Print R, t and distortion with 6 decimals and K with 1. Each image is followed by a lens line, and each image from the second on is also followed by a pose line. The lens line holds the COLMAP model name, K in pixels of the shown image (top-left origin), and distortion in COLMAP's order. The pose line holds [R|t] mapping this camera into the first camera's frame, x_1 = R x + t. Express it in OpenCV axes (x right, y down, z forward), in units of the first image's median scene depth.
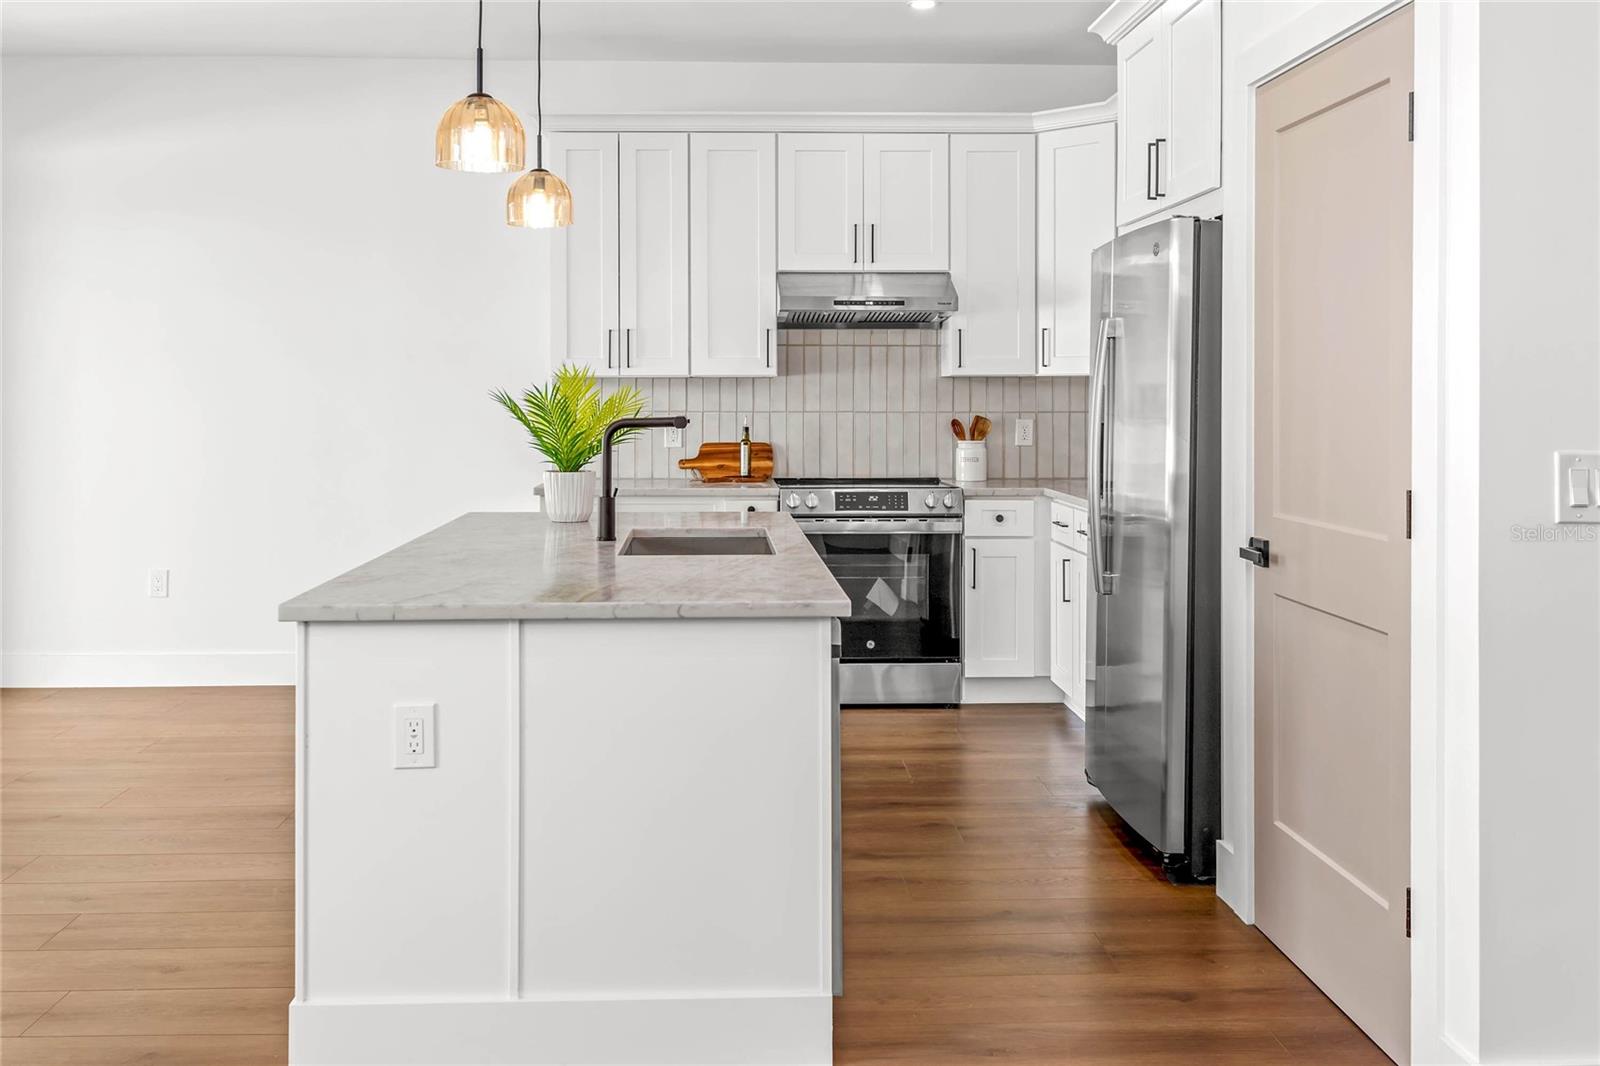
lens RADIAL K [[1461.6, 0, 815.6], [0, 1461.6, 416.3], [0, 0, 1]] dist [0.016823, 0.012469]
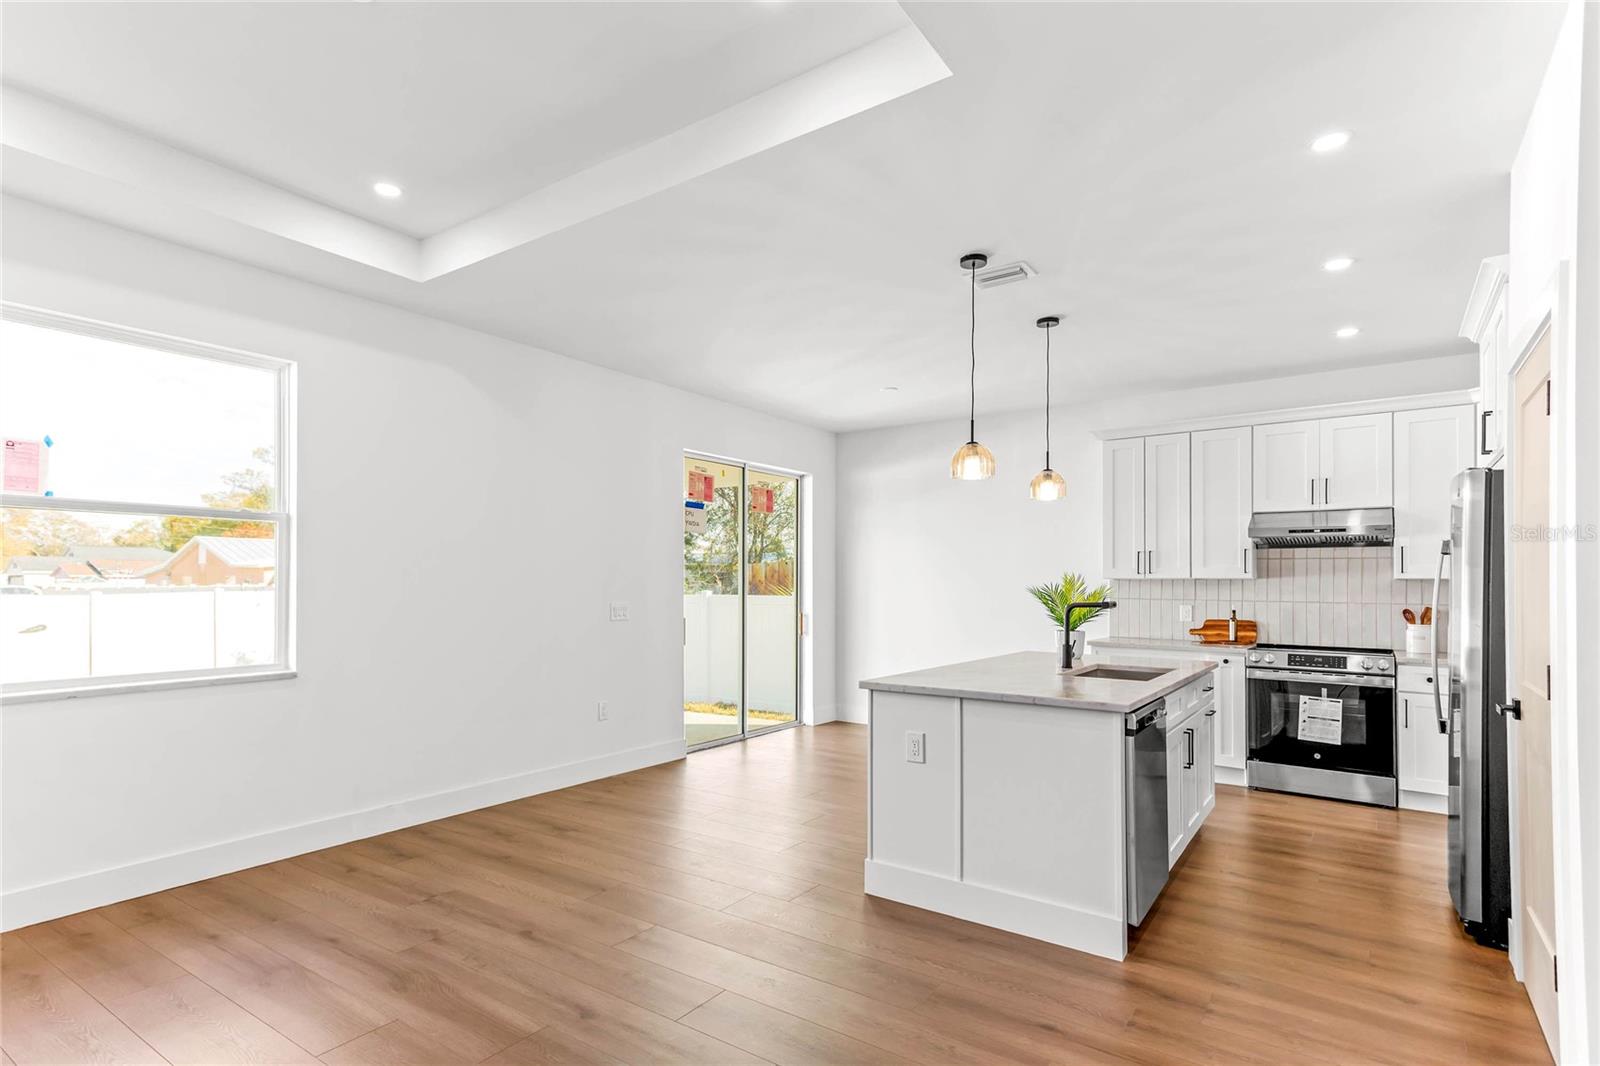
lens RADIAL K [[850.9, 0, 782.0], [0, 850.9, 587.5], [0, 0, 1]] dist [0.046460, 0.000751]
pose [[0.782602, 0.009688, -0.622447, 0.160286], [-0.018106, 0.999810, -0.007203, -0.001946], [0.622259, 0.016907, 0.782629, -0.050306]]
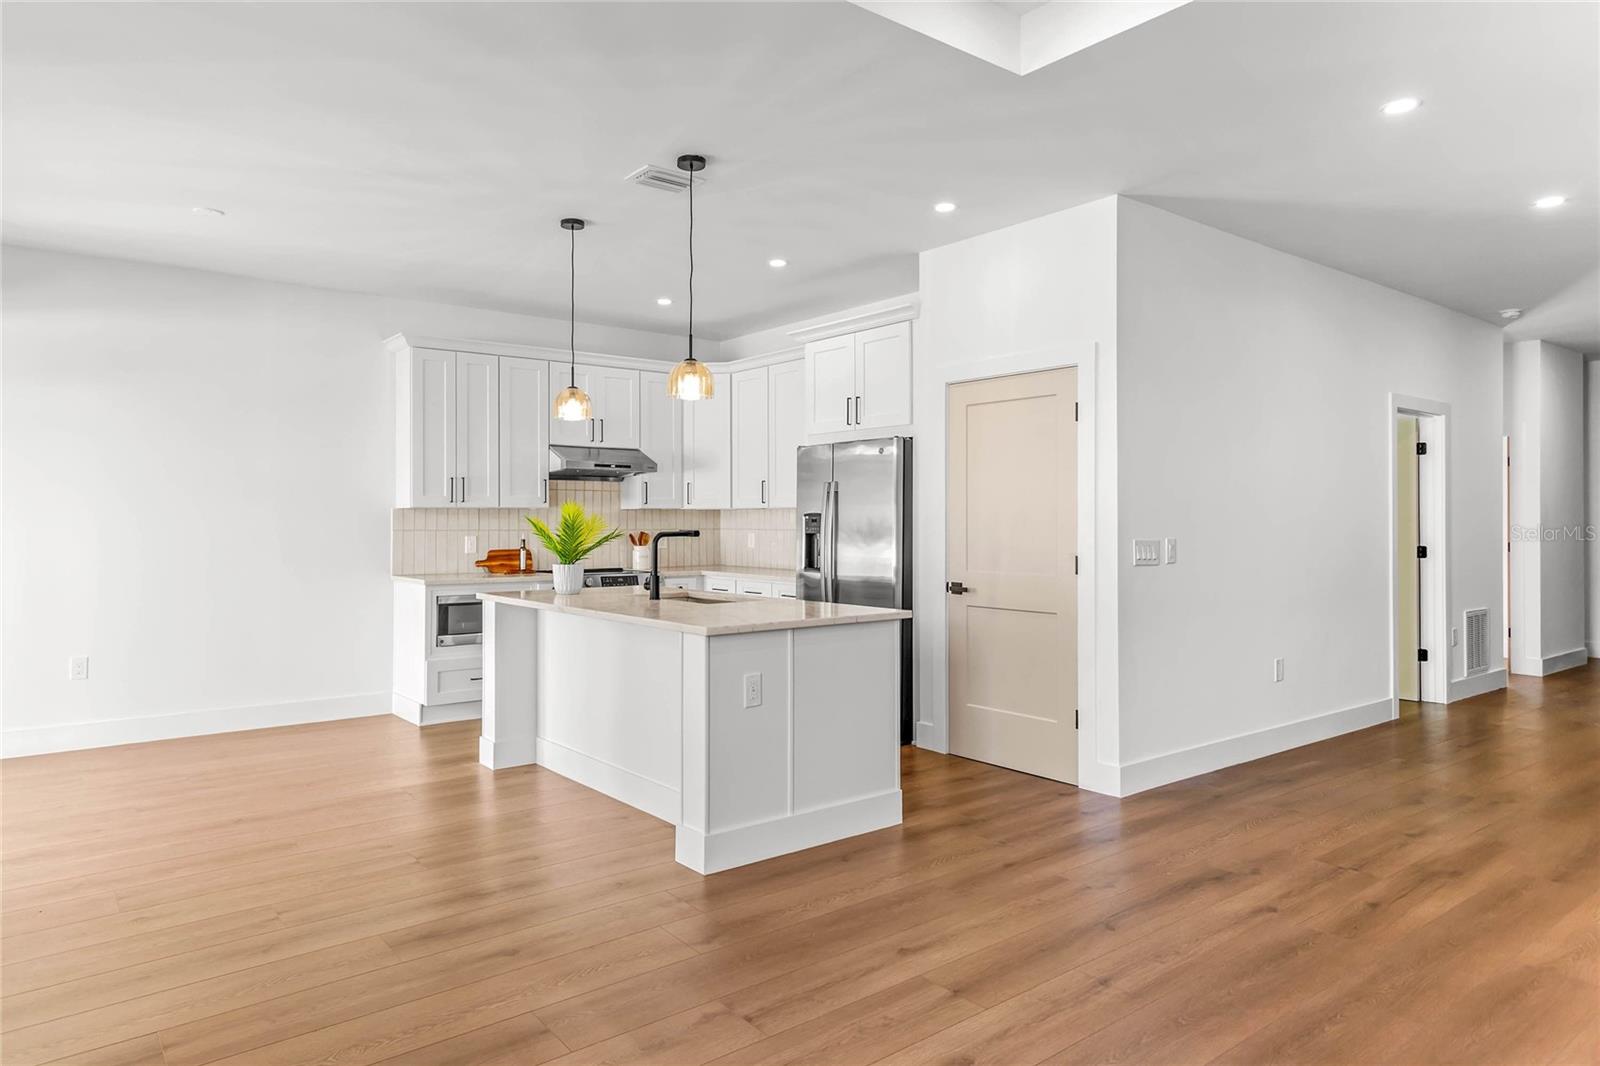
lens RADIAL K [[953.2, 0, 800.0], [0, 953.2, 533.0], [0, 0, 1]] dist [-0.001071, -0.000626]
pose [[0.815260, -0.007758, 0.579043, -0.428821], [0.008868, 0.999960, 0.000912, 0.001970], [-0.579027, 0.004392, 0.815296, -0.039245]]
